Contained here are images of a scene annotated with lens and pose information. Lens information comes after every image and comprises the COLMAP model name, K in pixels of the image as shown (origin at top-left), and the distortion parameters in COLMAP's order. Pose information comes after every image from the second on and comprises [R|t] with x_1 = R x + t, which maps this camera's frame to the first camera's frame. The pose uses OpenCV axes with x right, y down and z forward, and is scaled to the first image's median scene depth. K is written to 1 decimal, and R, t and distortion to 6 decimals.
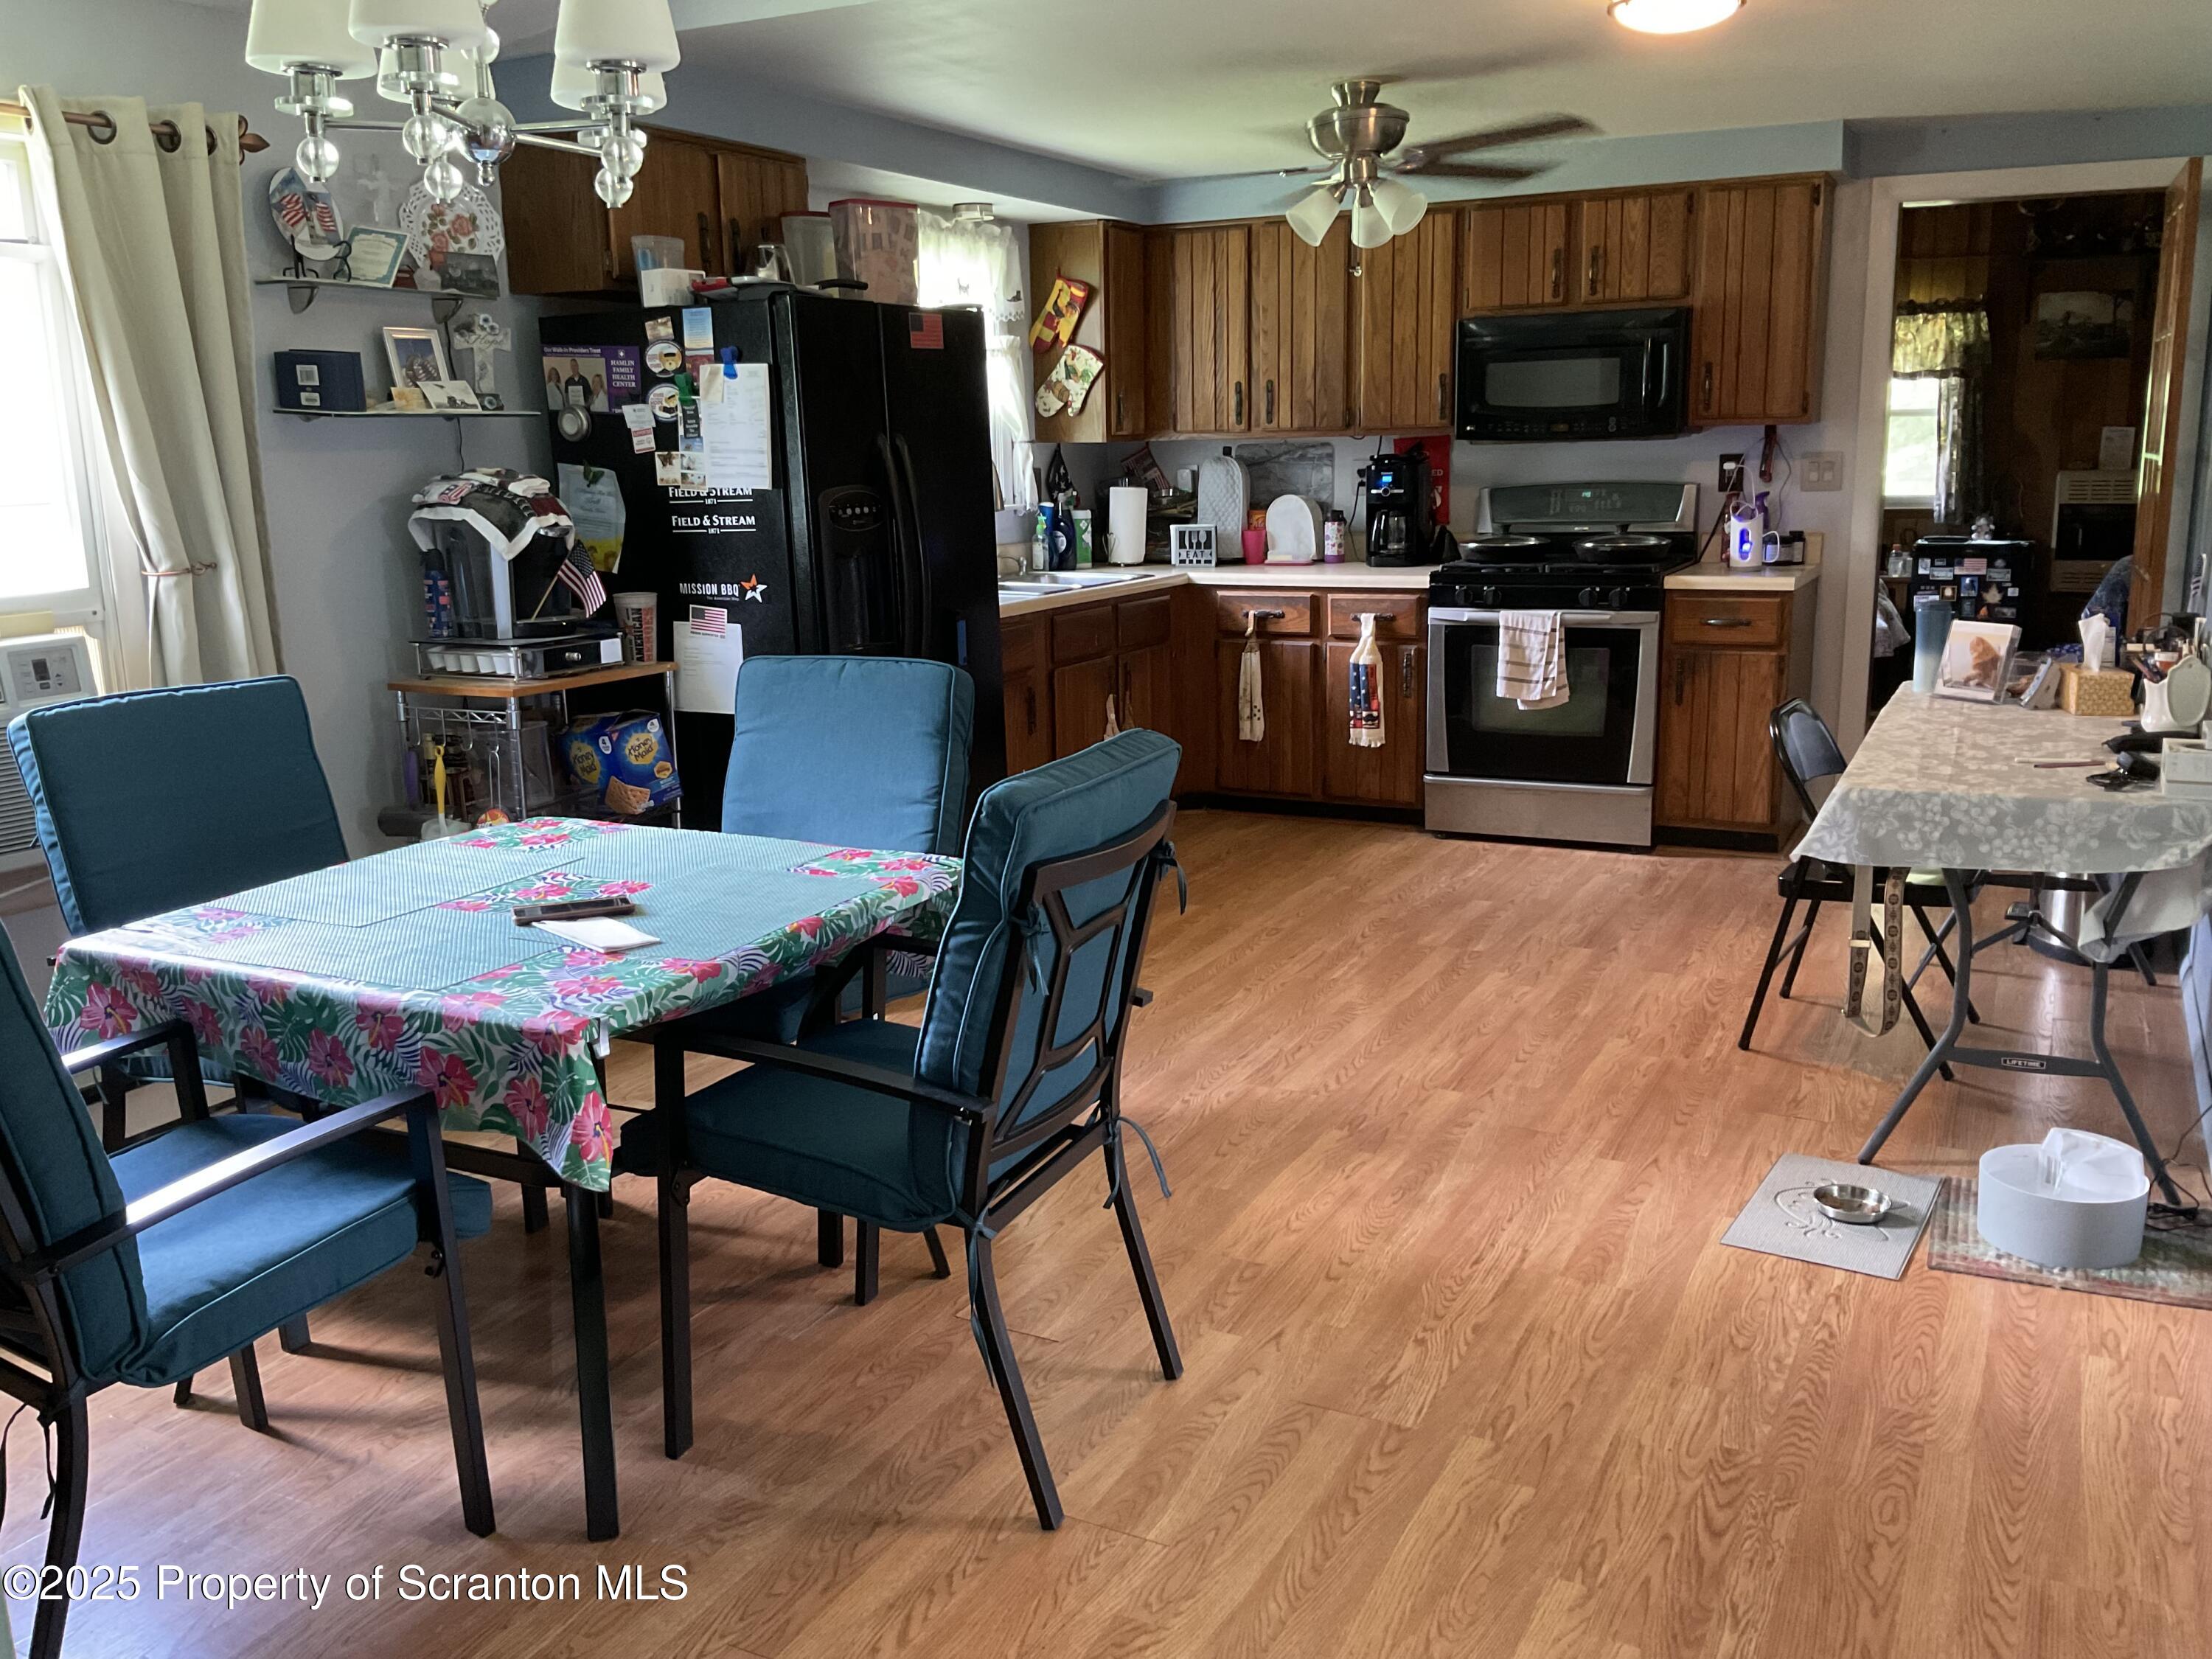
lens RADIAL K [[1848.6, 0, 1095.2], [0, 1848.6, 832.9], [0, 0, 1]] dist [0.053036, -0.098763]
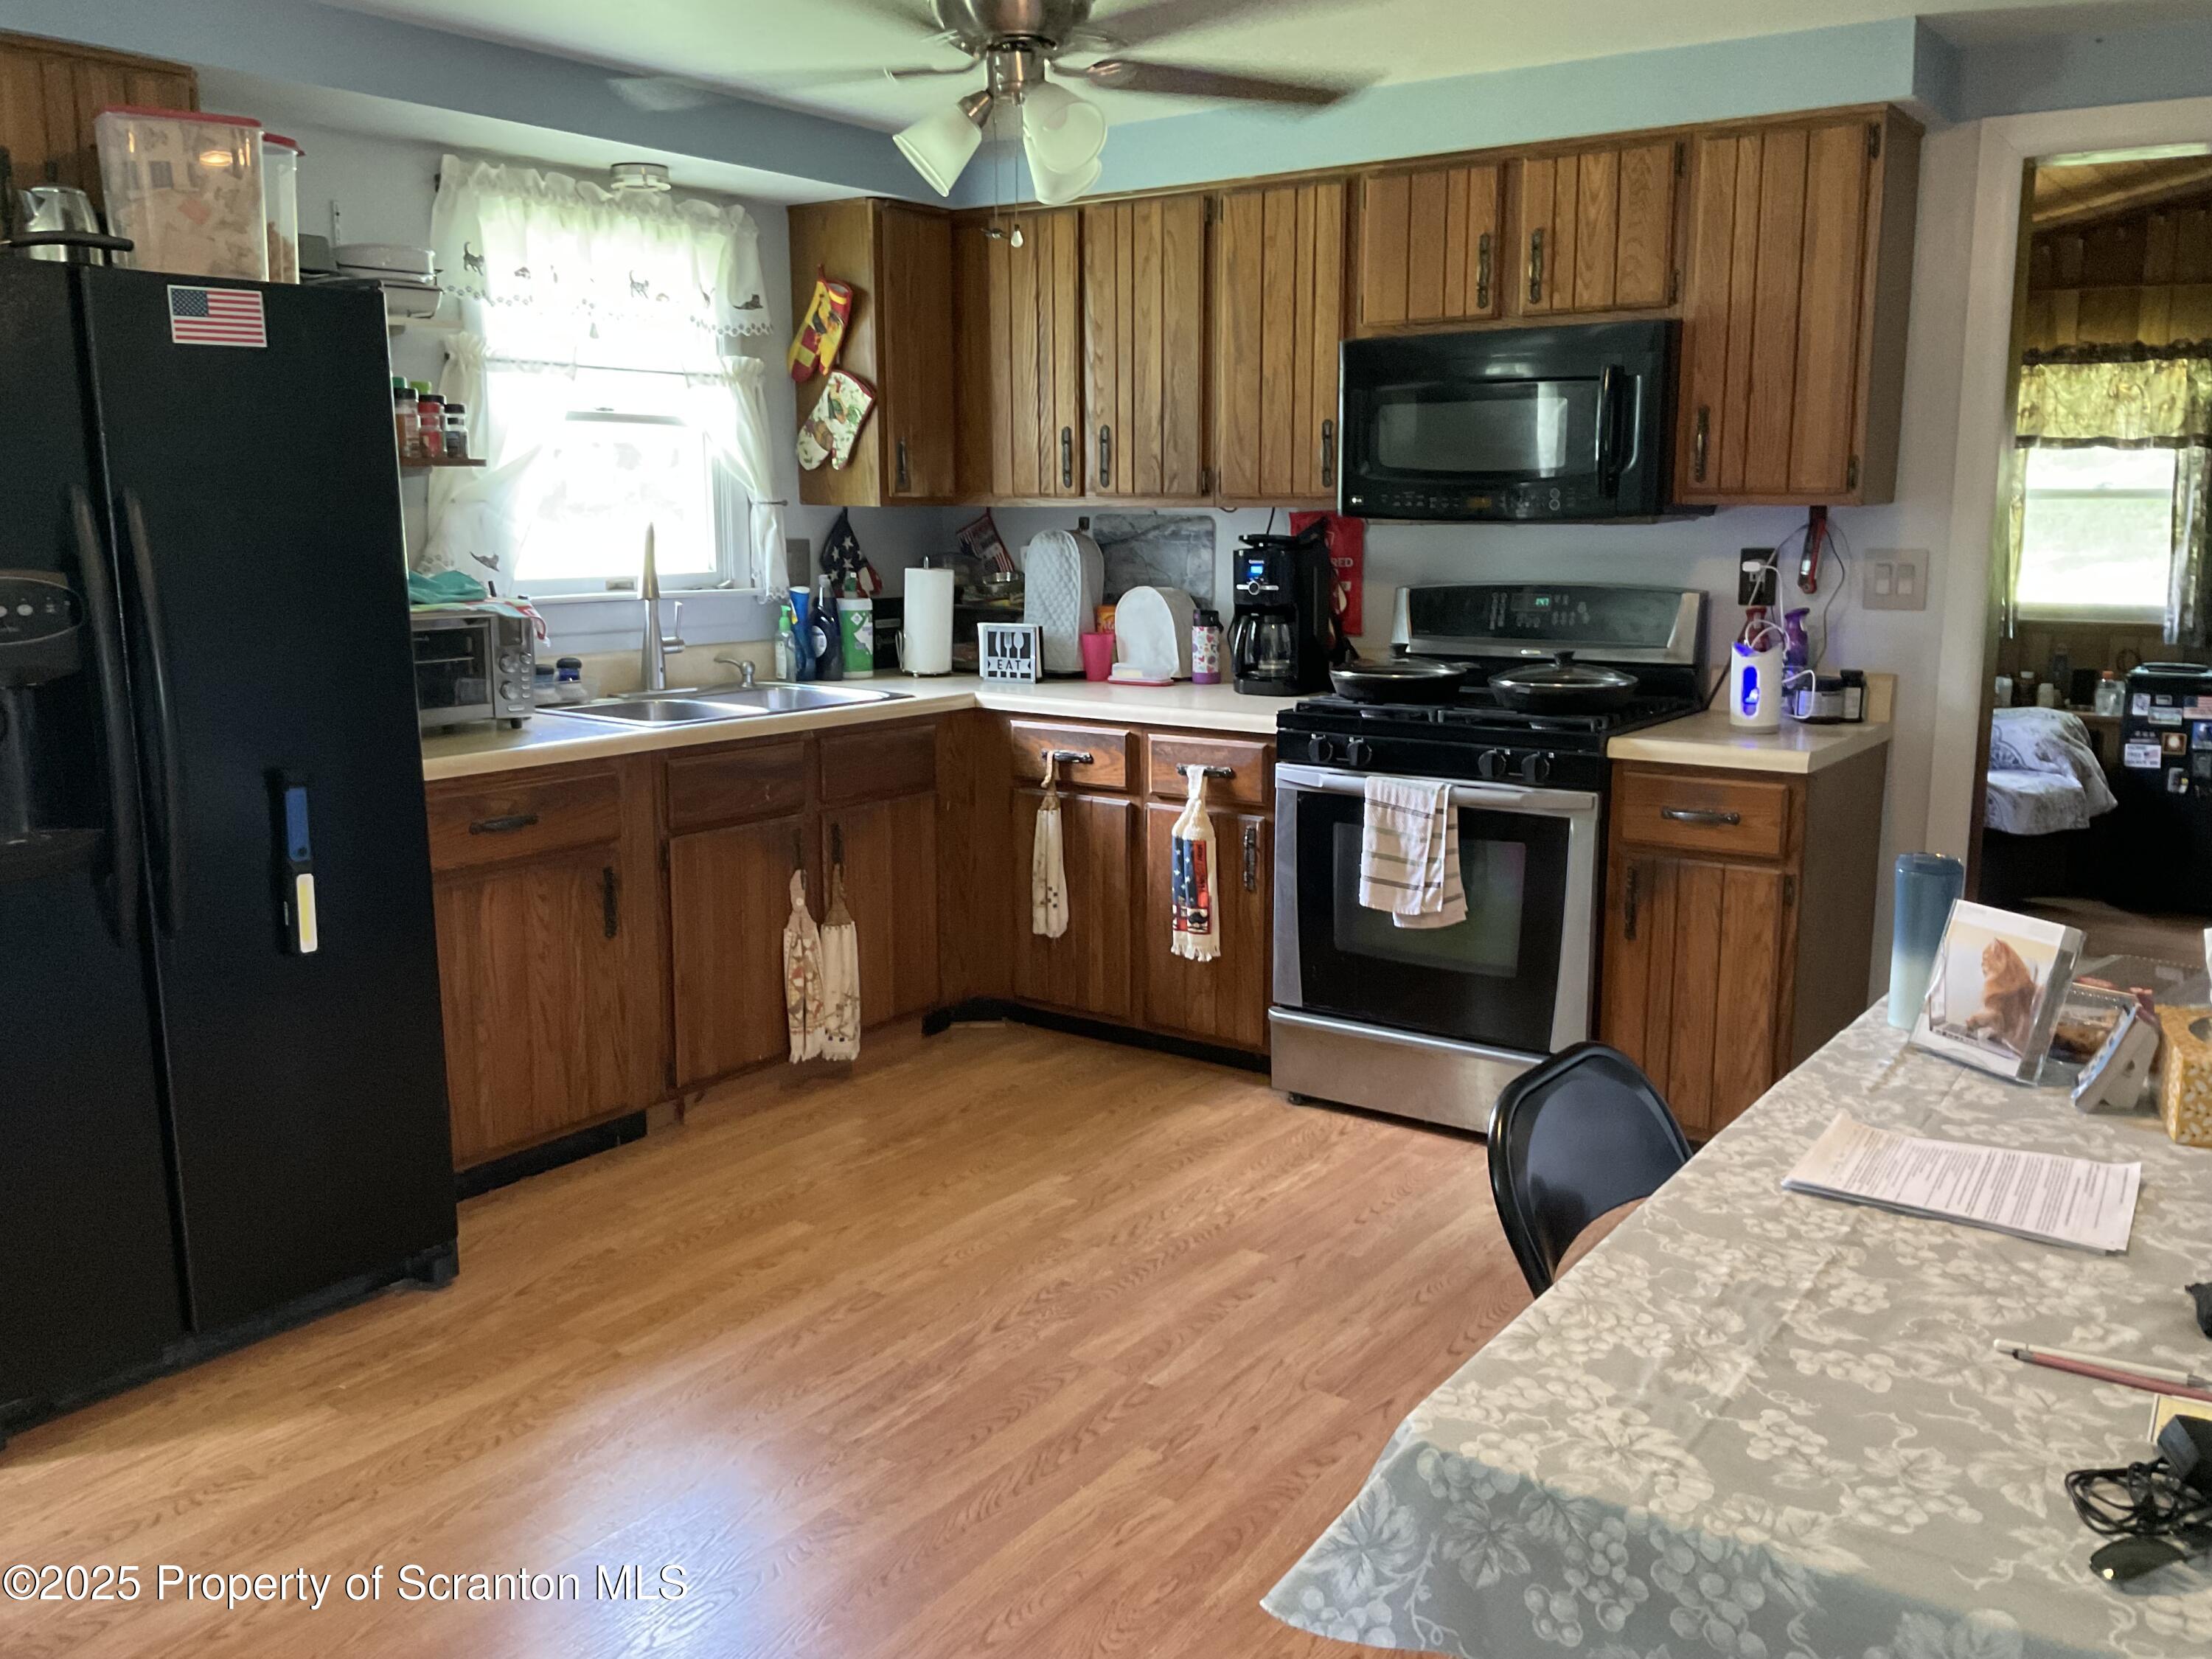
lens RADIAL K [[1848.6, 0, 1102.4], [0, 1848.6, 821.1], [0, 0, 1]] dist [0.053036, -0.098763]
pose [[0.989132, 0.046746, -0.139402, 0.214417], [-0.051984, 0.998063, -0.034171, -0.075351], [0.137535, 0.041047, 0.989646, 0.333364]]
